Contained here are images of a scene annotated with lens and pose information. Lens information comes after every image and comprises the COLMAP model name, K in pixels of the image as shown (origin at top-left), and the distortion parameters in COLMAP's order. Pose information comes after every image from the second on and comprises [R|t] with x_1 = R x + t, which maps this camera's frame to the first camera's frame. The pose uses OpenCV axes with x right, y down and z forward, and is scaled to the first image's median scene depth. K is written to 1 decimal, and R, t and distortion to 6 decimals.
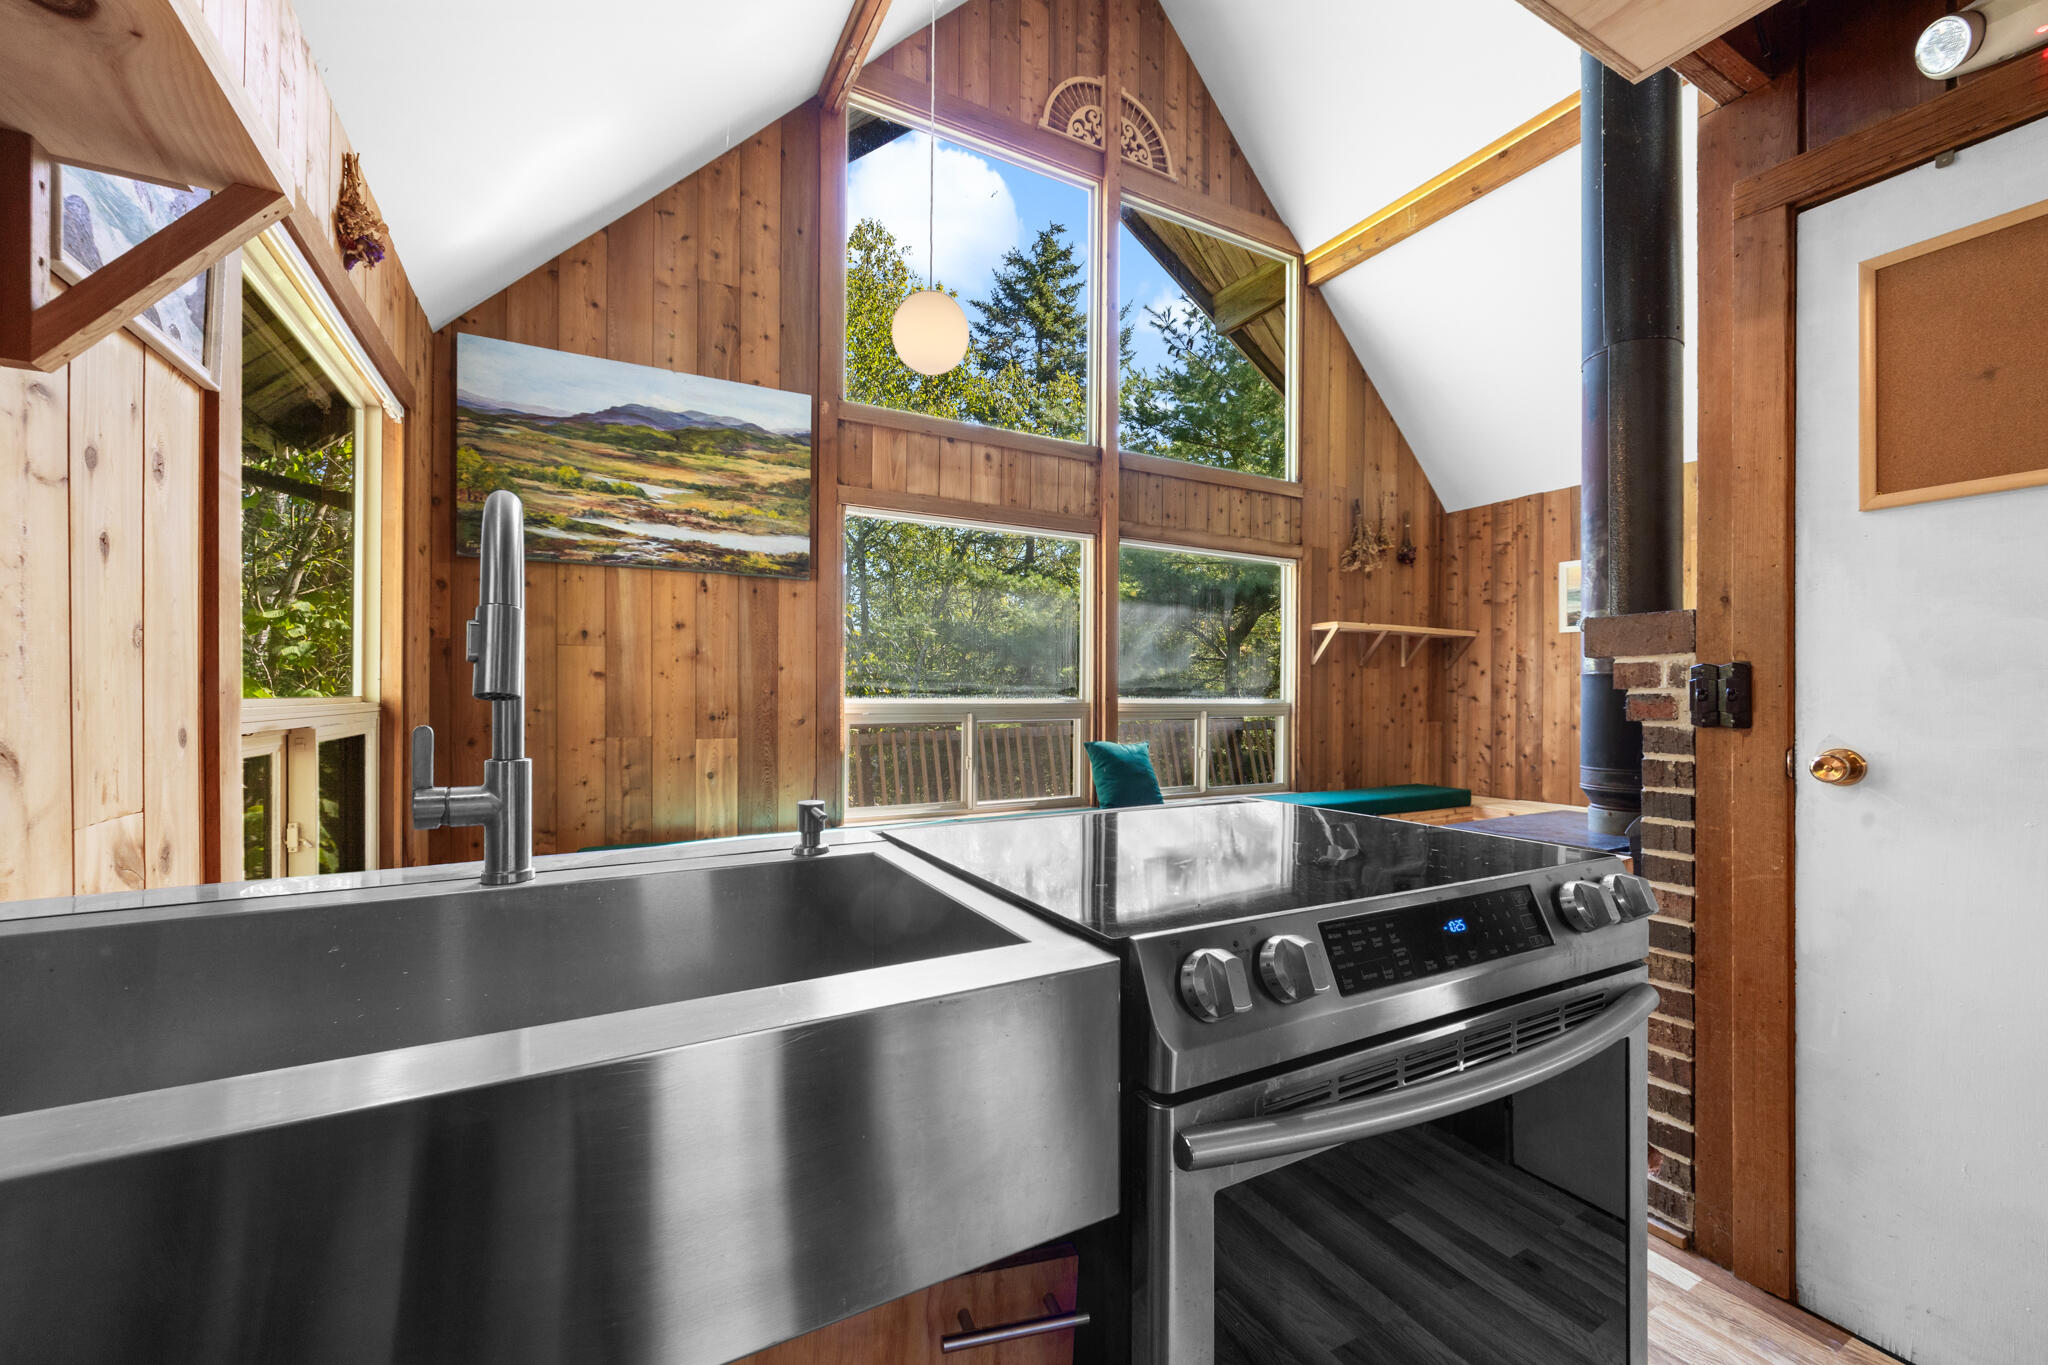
lens RADIAL K [[796.3, 0, 1025.2], [0, 796.3, 696.9], [0, 0, 1]] dist [-0.004107, 0.000808]
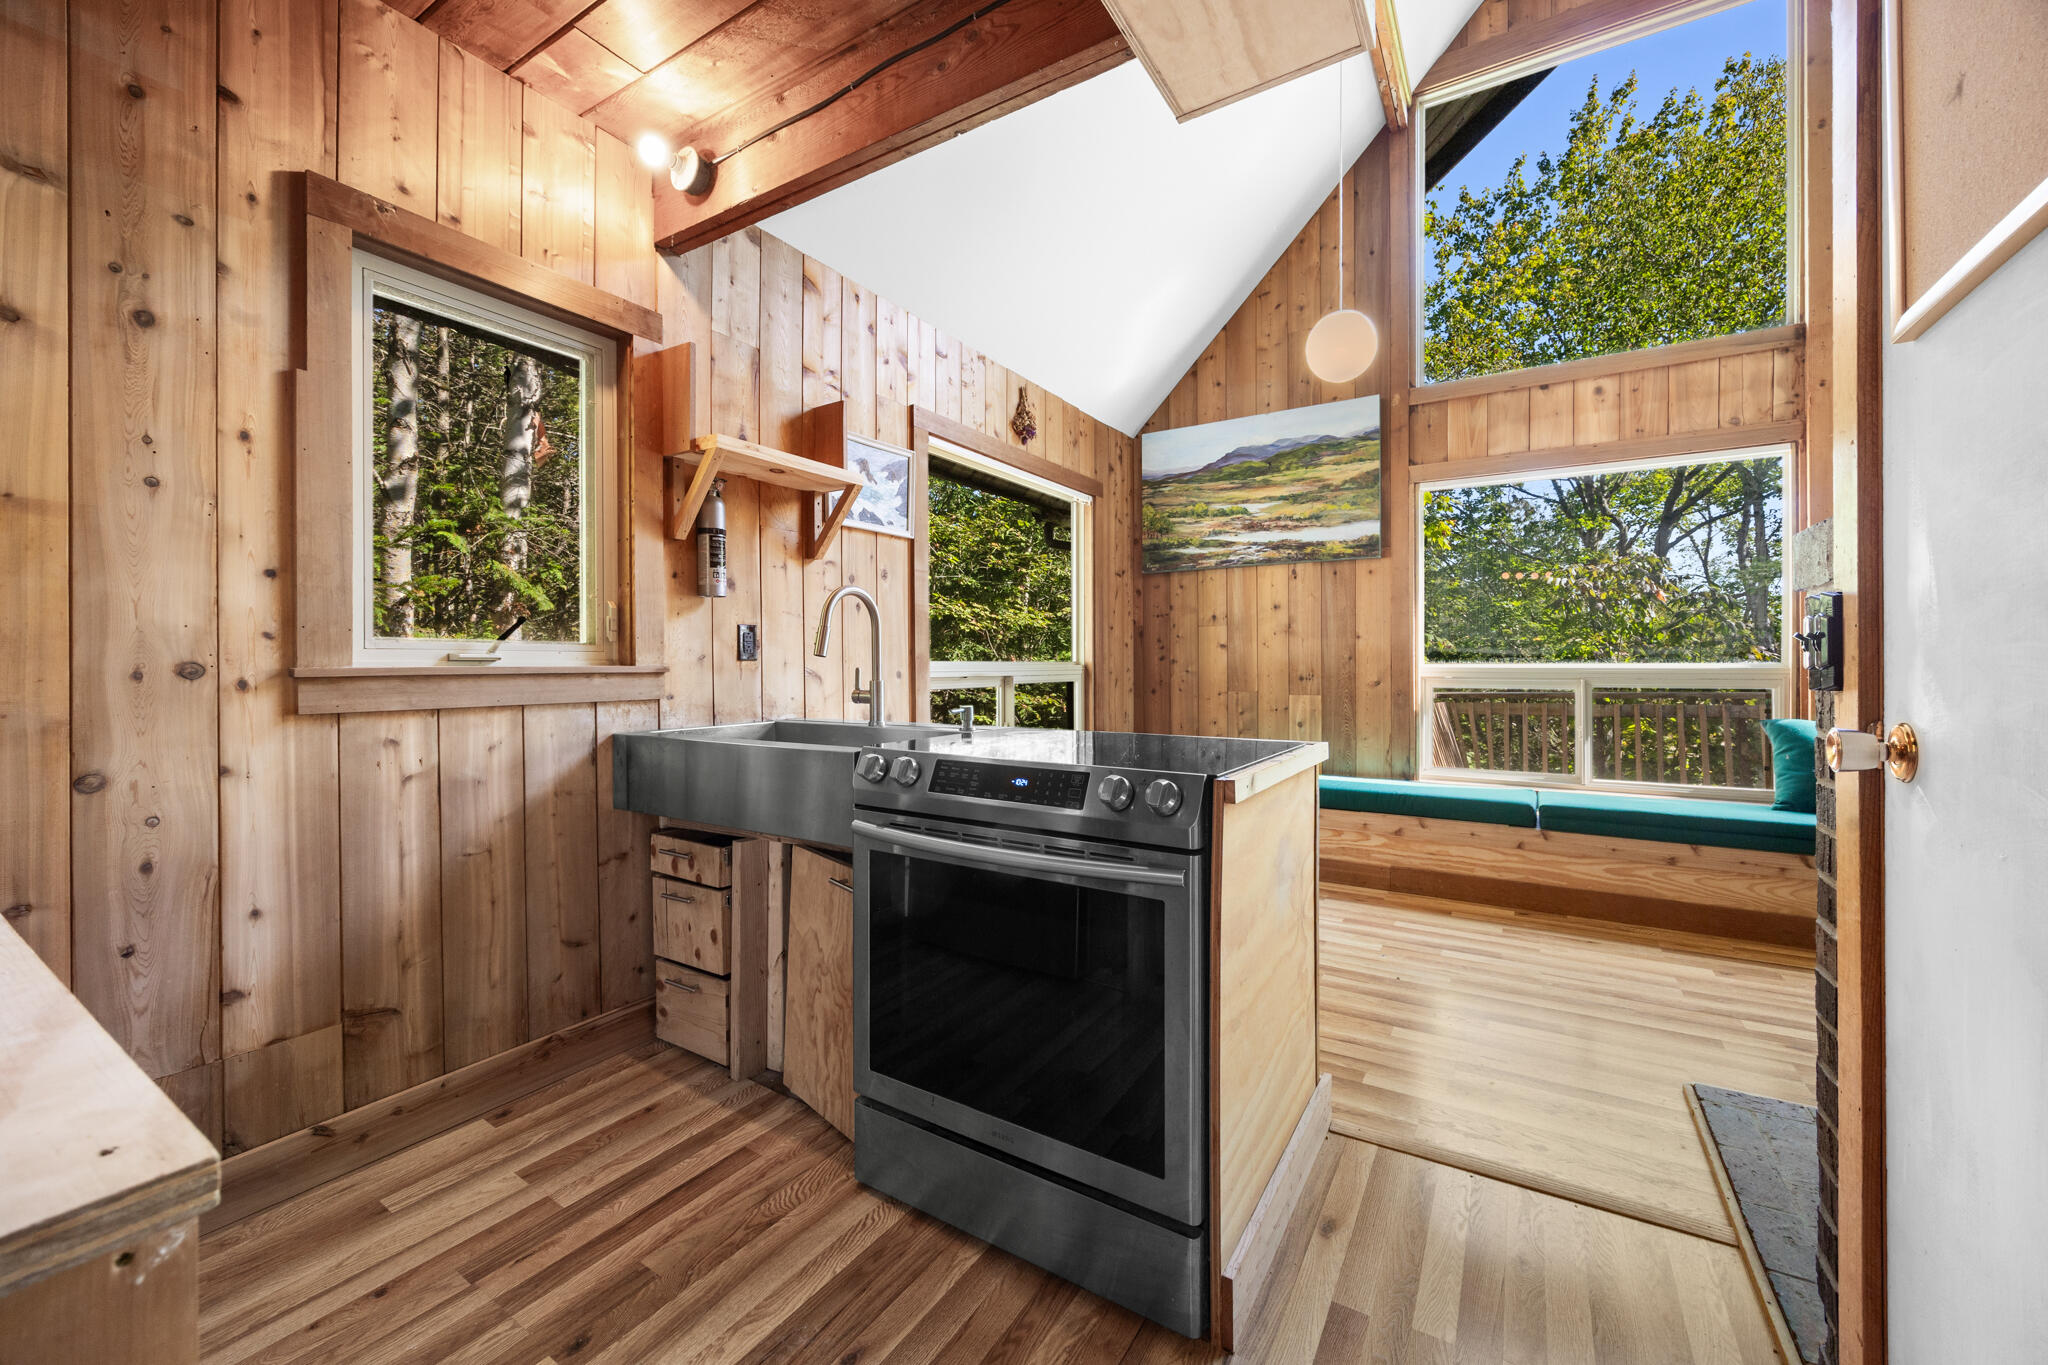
lens RADIAL K [[796.3, 0, 1049.1], [0, 796.3, 662.8], [0, 0, 1]] dist [-0.004107, 0.000808]
pose [[0.500534, -0.005559, -0.865699, 0.491557], [-0.000479, 0.999977, -0.006698, 0.010358], [0.865717, 0.003767, 0.500520, 0.031652]]
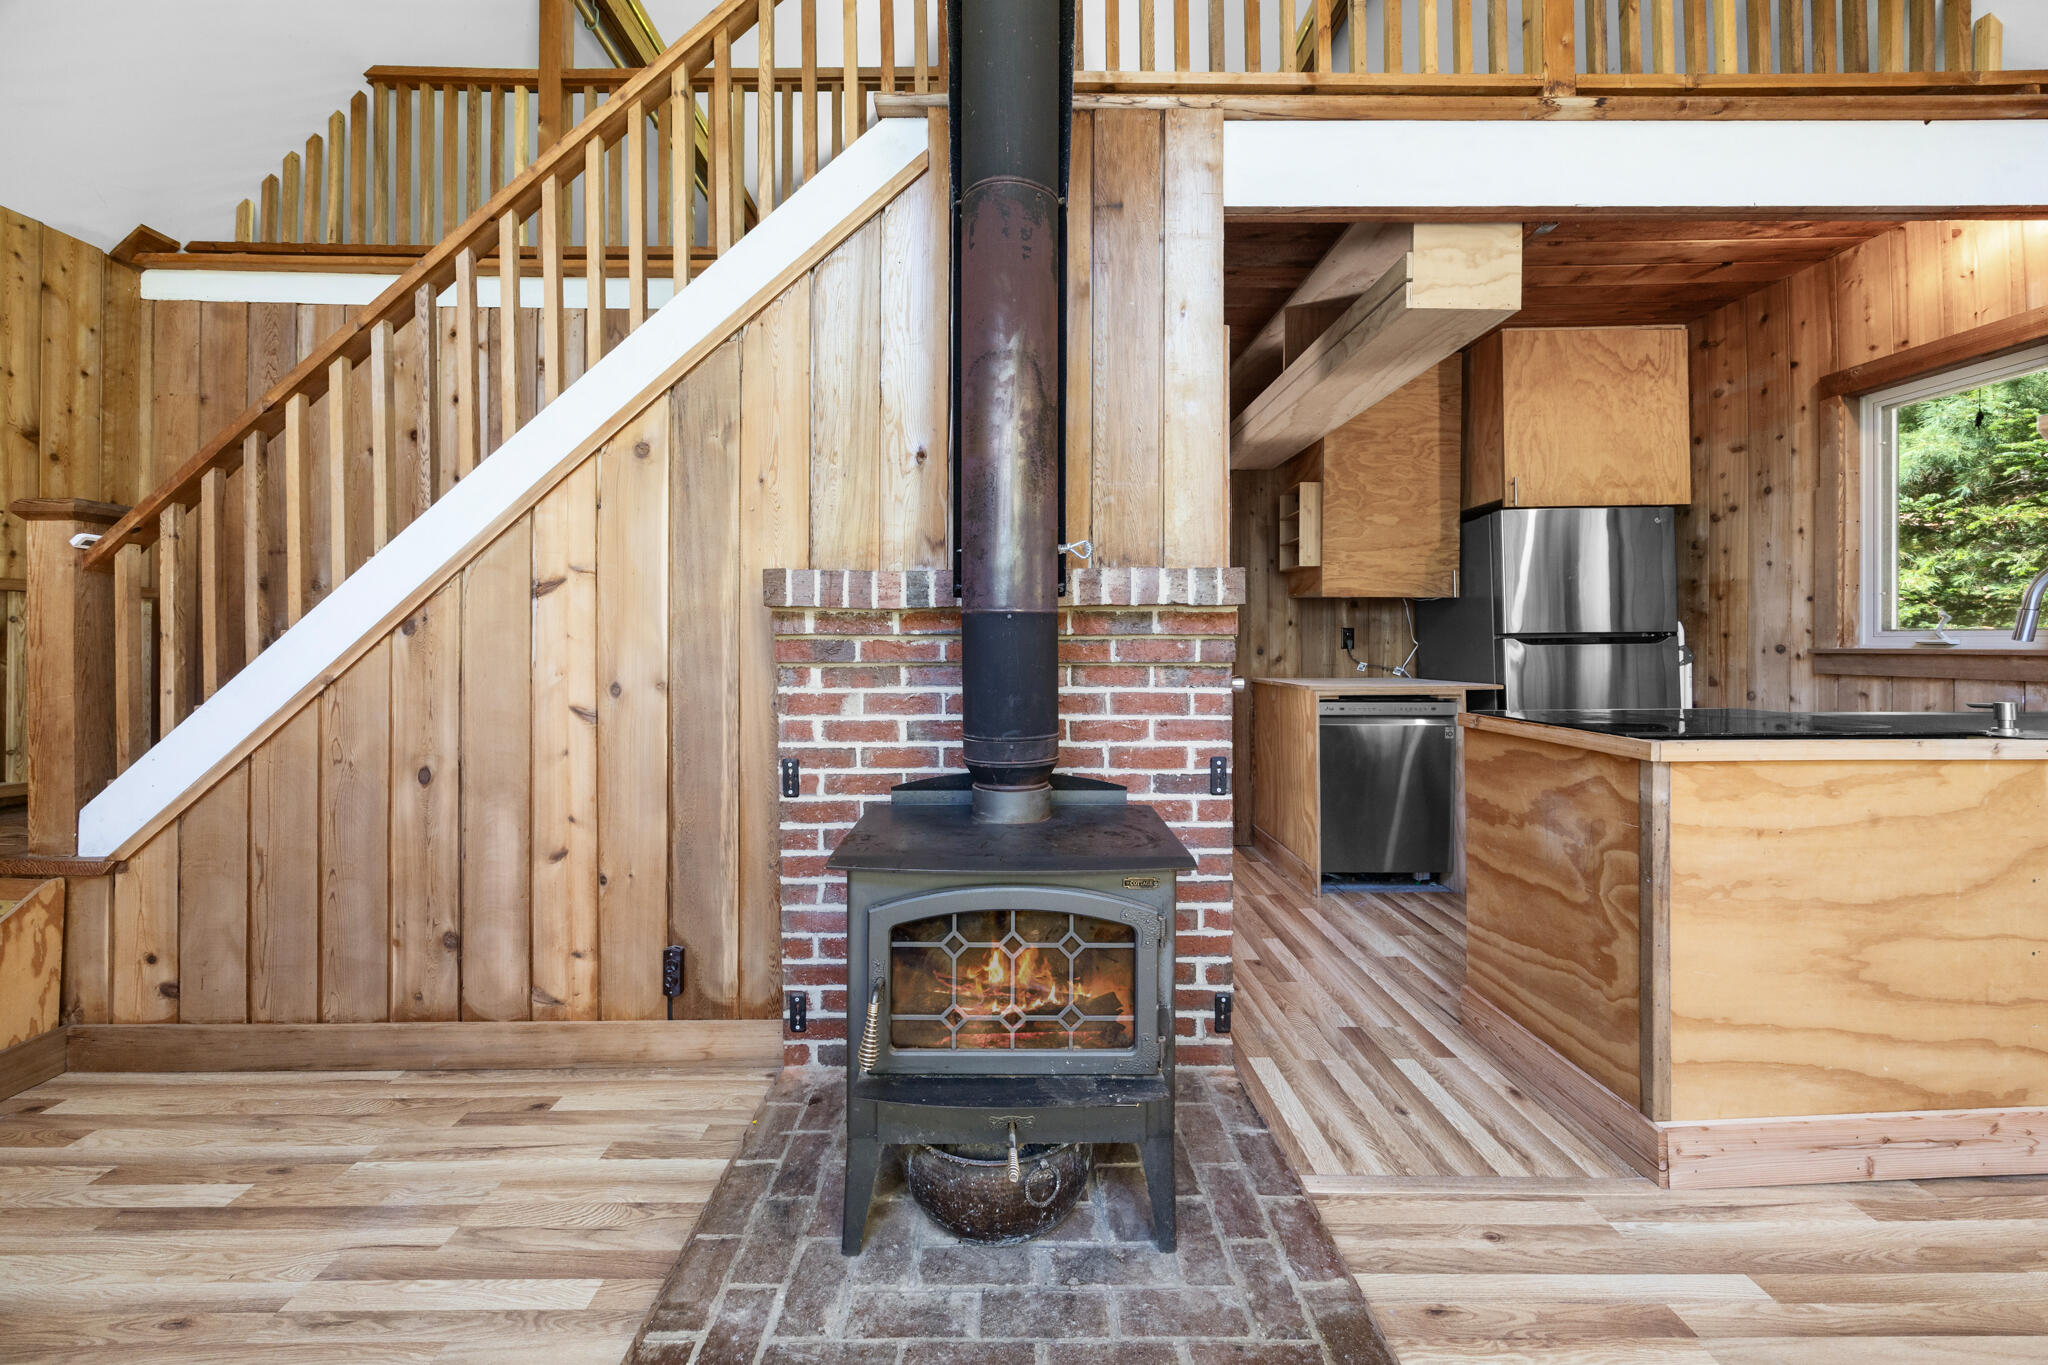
lens RADIAL K [[796.3, 0, 1009.1], [0, 796.3, 640.7], [0, 0, 1]] dist [-0.004107, 0.000808]
pose [[-0.873930, -0.000741, 0.486051, 0.230702], [0.001589, 0.999989, 0.004380, -0.002450], [-0.486049, 0.004600, -0.873920, 1.026355]]
